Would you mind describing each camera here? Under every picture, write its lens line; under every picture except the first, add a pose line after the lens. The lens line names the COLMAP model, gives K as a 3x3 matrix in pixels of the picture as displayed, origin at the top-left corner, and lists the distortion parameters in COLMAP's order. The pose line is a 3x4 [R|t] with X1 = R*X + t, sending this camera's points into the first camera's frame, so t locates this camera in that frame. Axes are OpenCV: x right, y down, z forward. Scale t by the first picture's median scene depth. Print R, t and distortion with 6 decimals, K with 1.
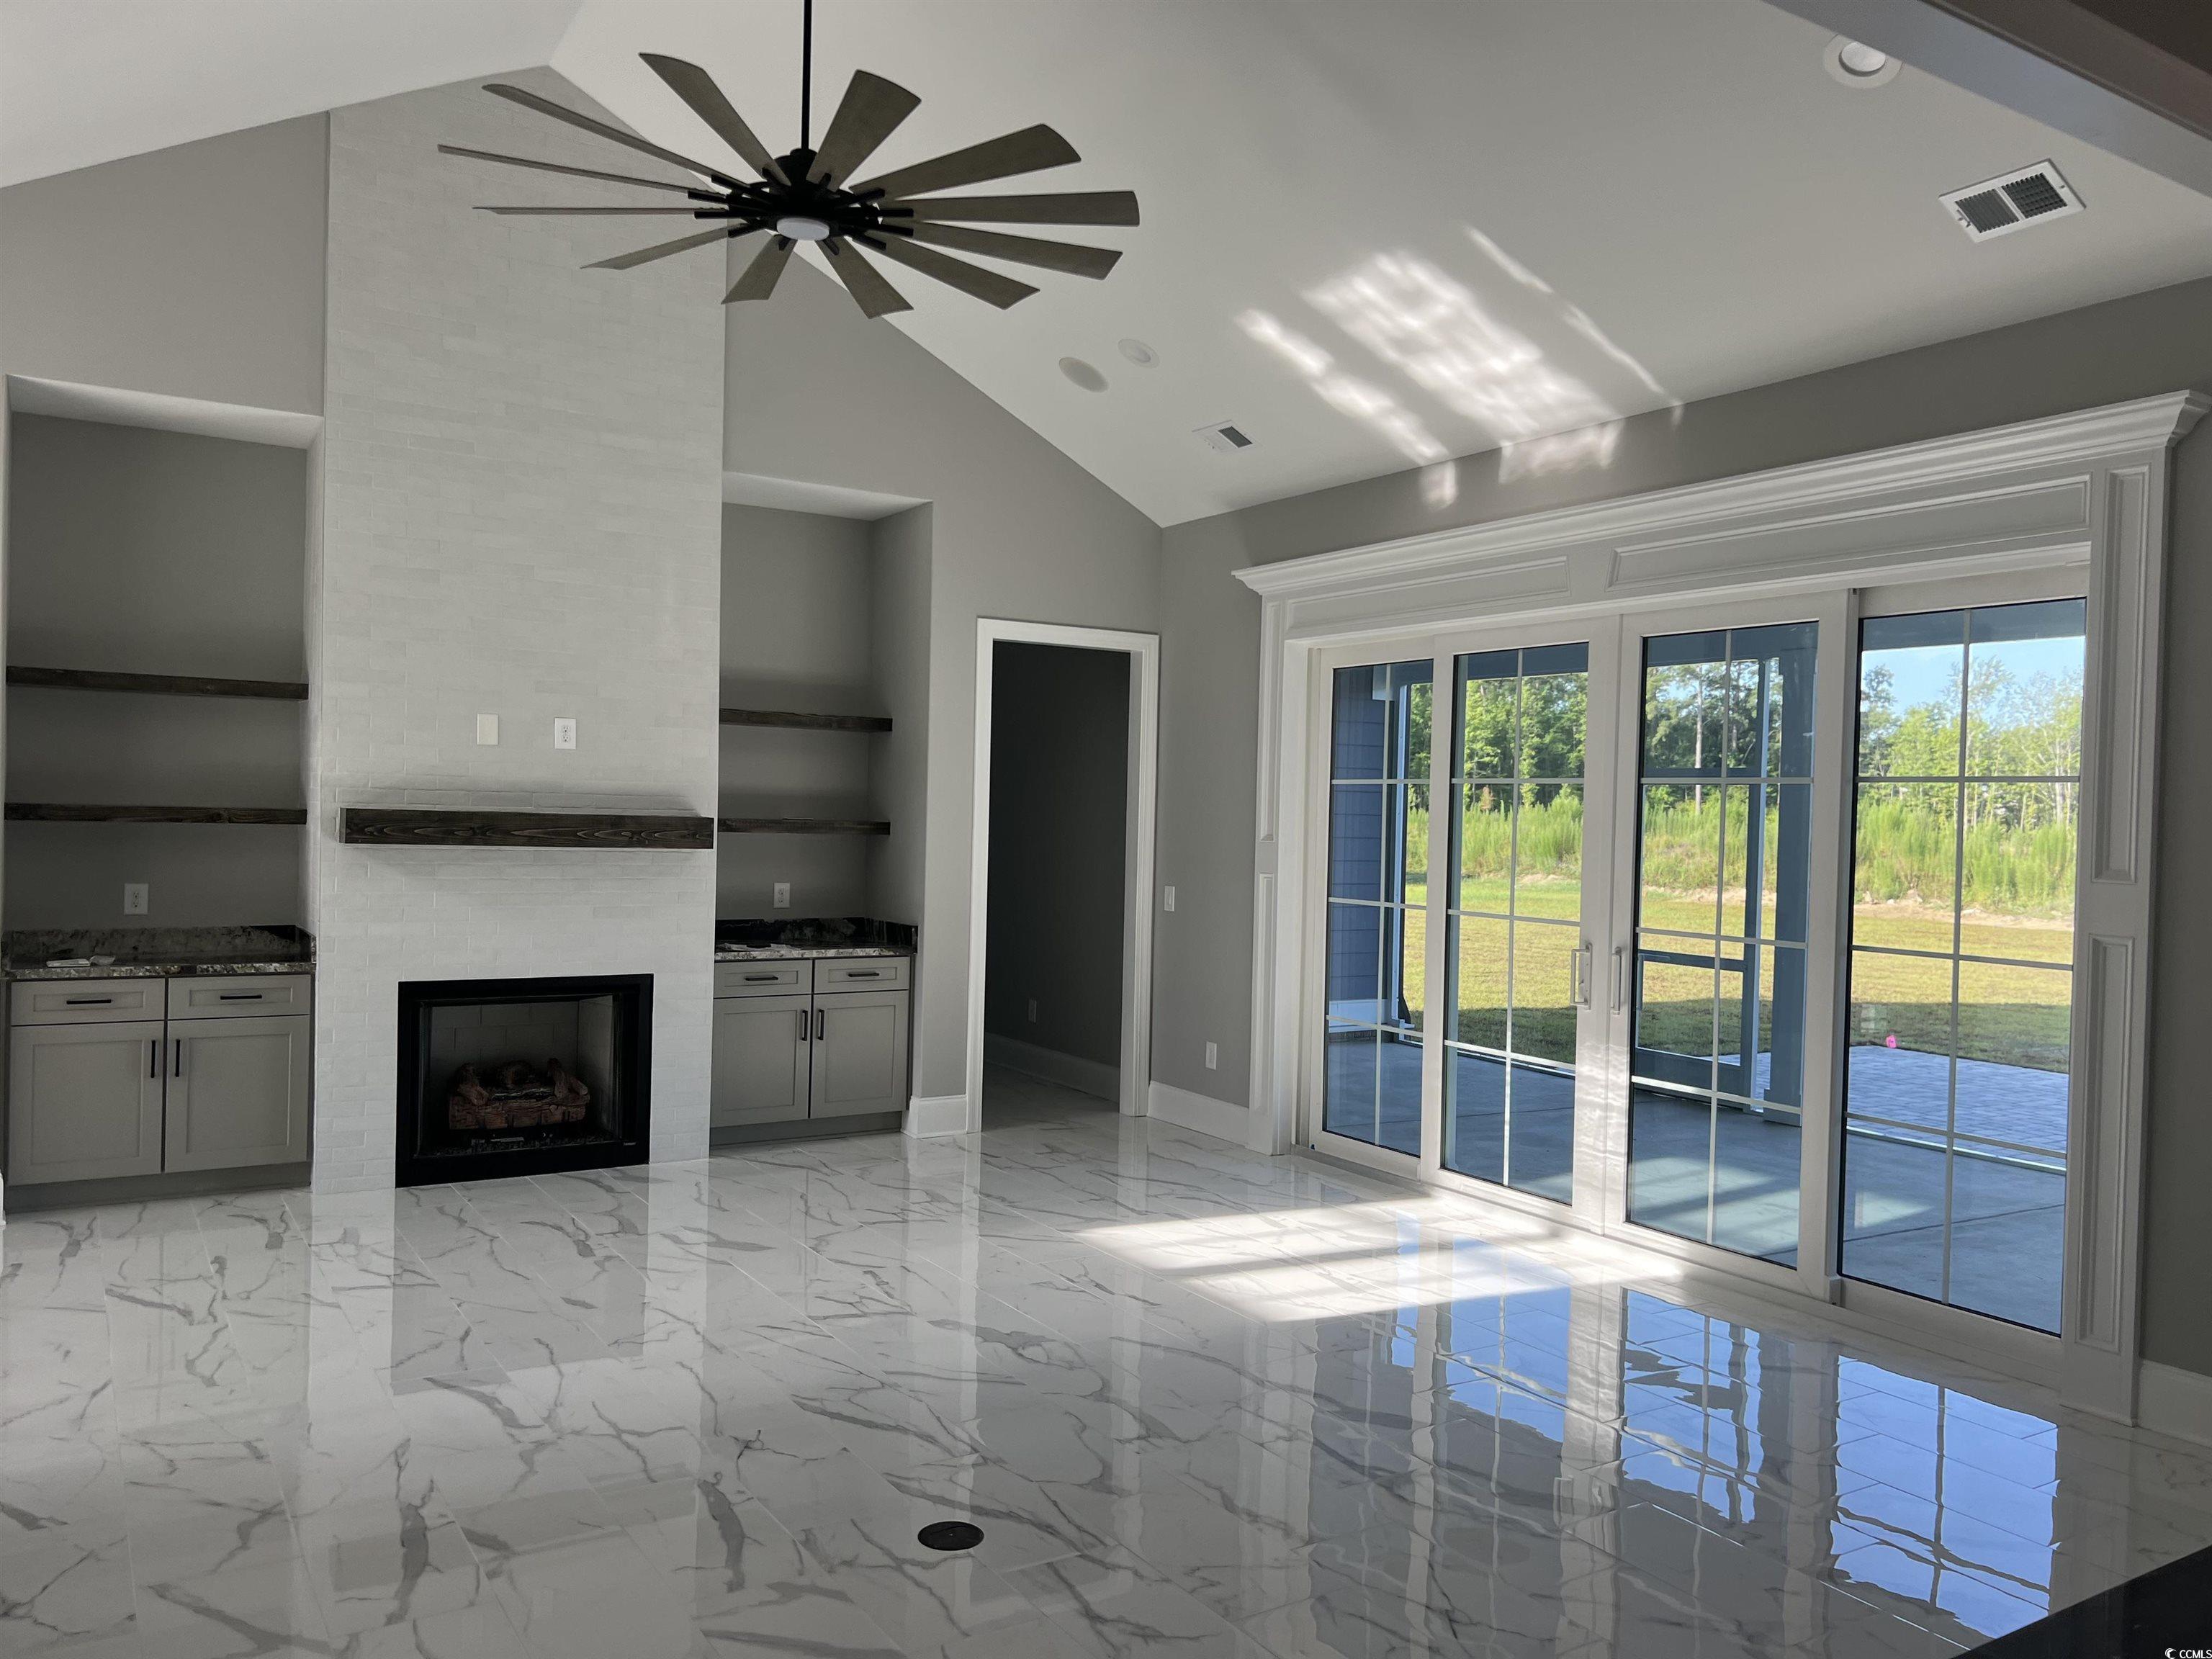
lens RADIAL K [[1656.7, 0, 1109.9], [0, 1656.7, 838.8], [0, 0, 1]] dist [0.052500, -0.044701]
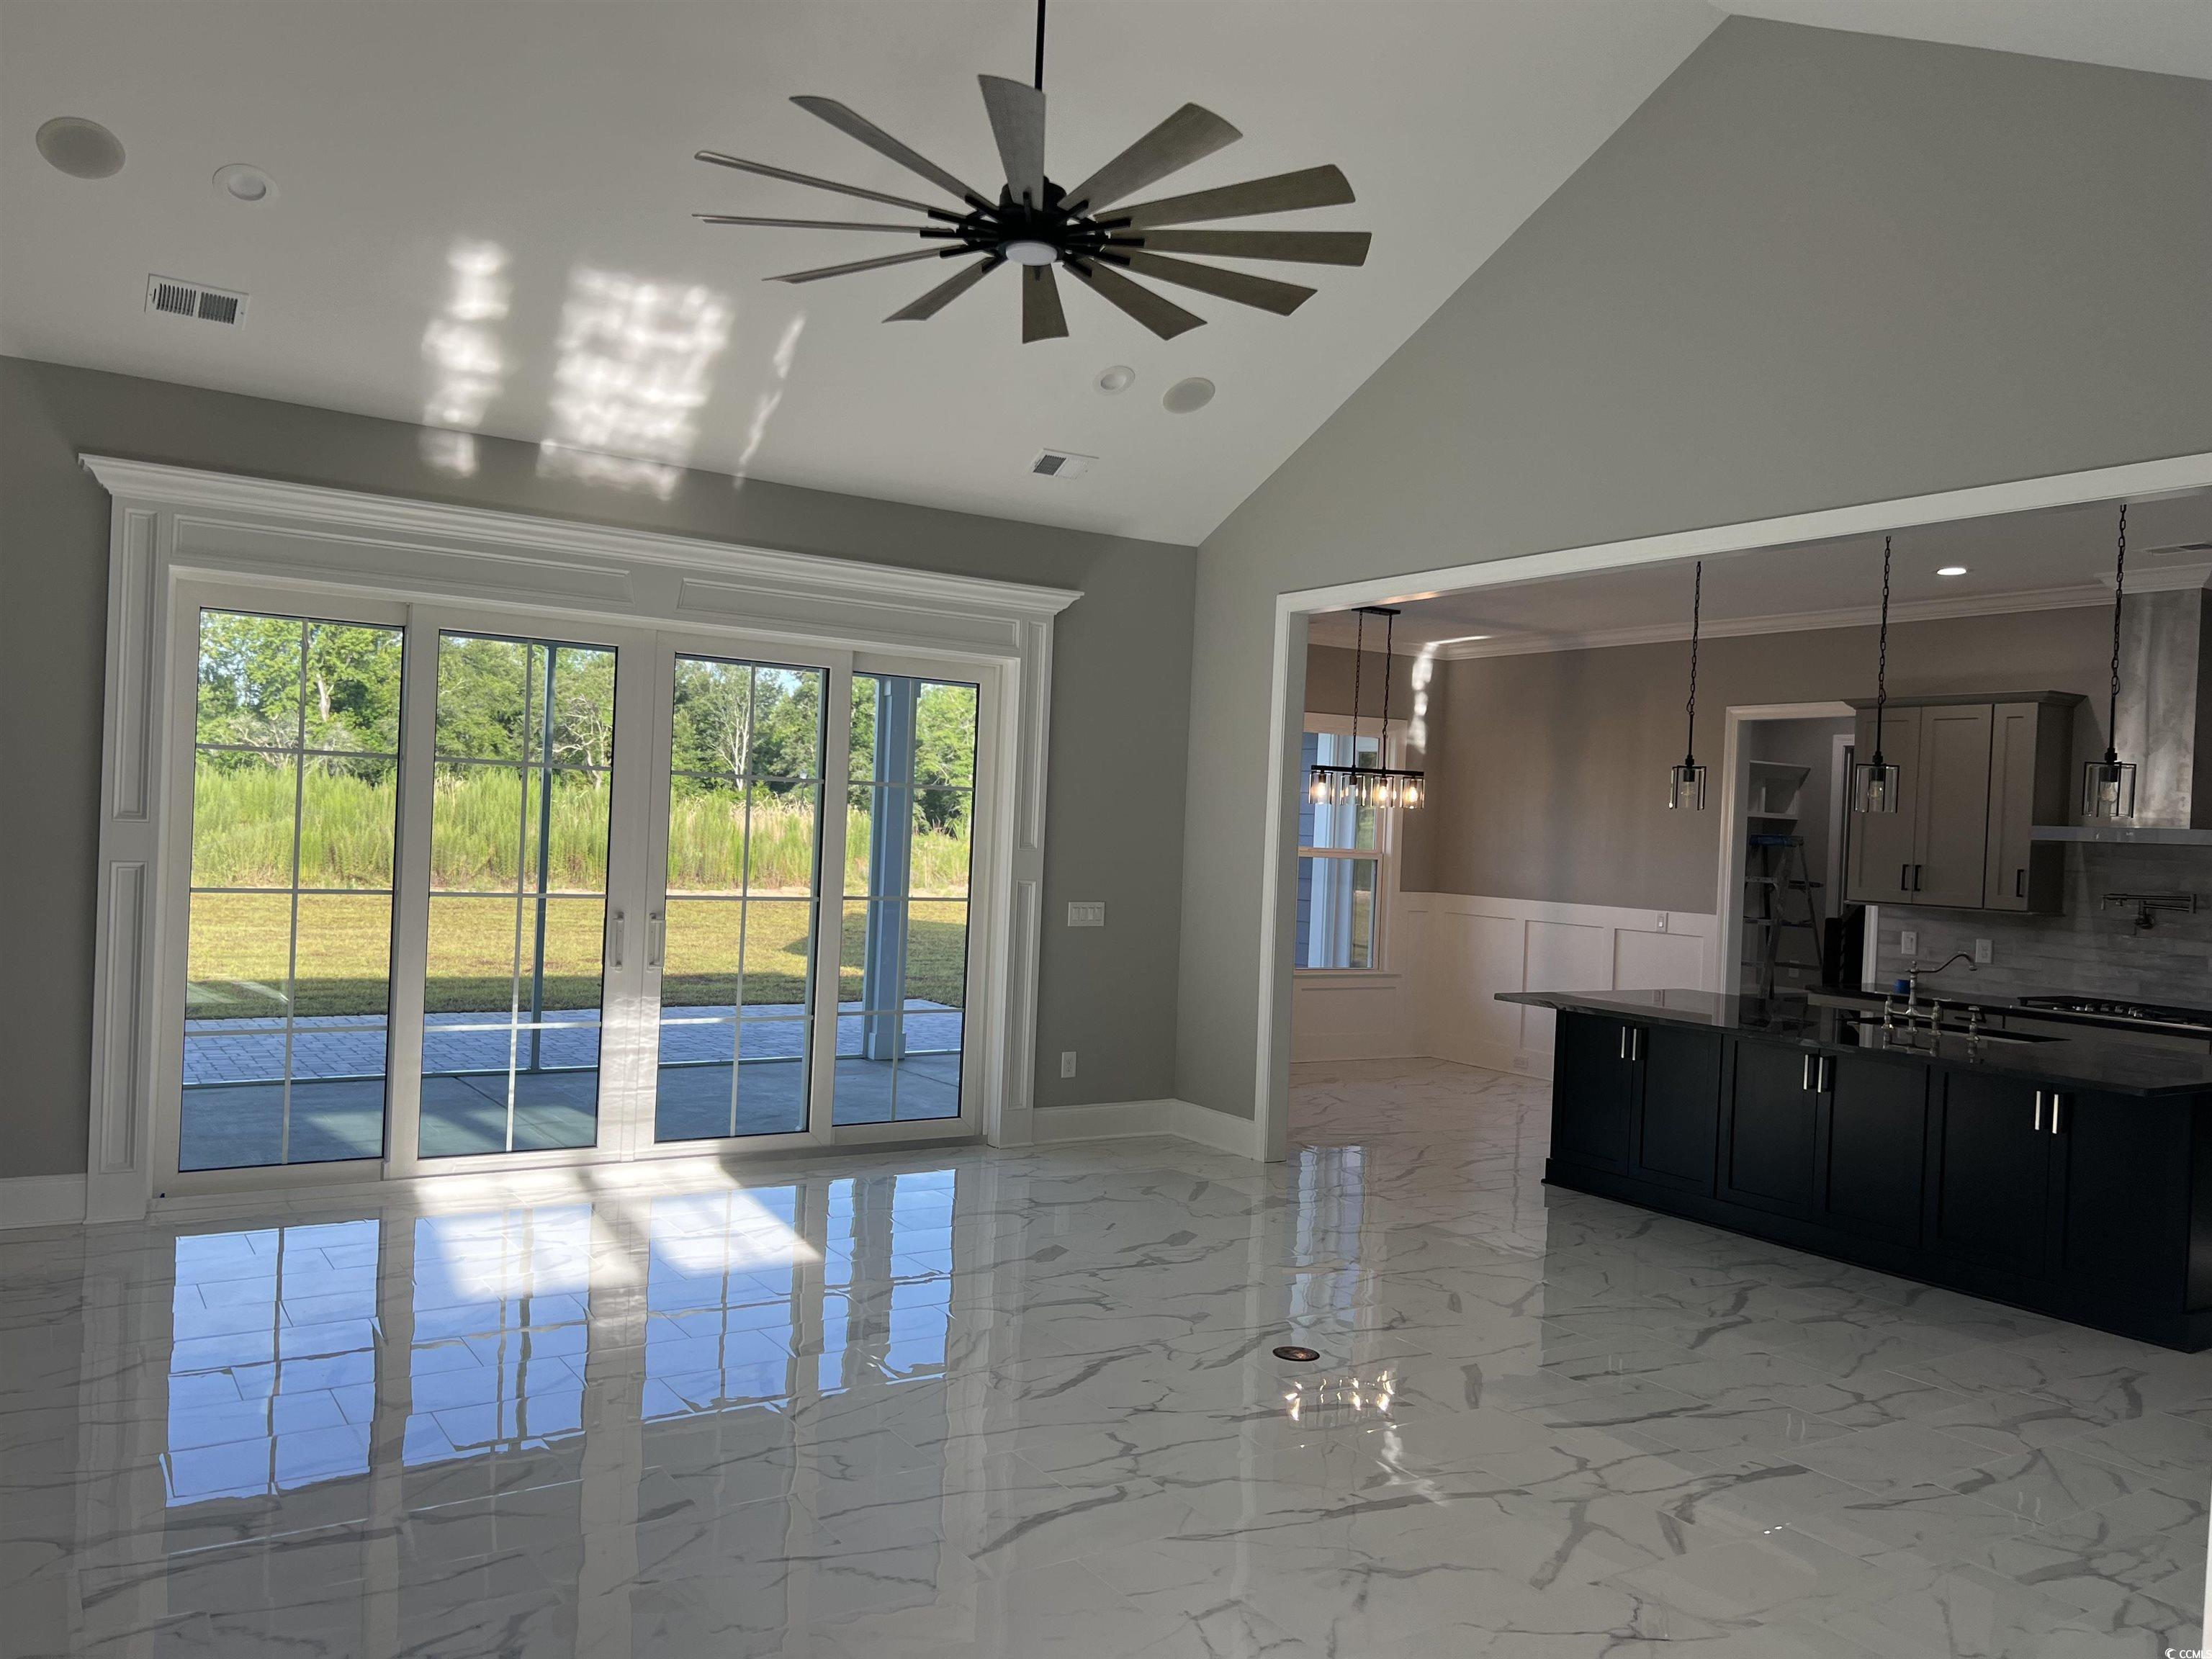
lens RADIAL K [[1652.7, 0, 1107.2], [0, 1652.7, 818.9], [0, 0, 1]] dist [0.053986, -0.078507]
pose [[-0.011281, -0.018698, 0.999762, -0.881655], [-0.025629, 0.999502, 0.018404, -0.030941], [-0.999608, -0.025415, -0.011755, 0.708031]]
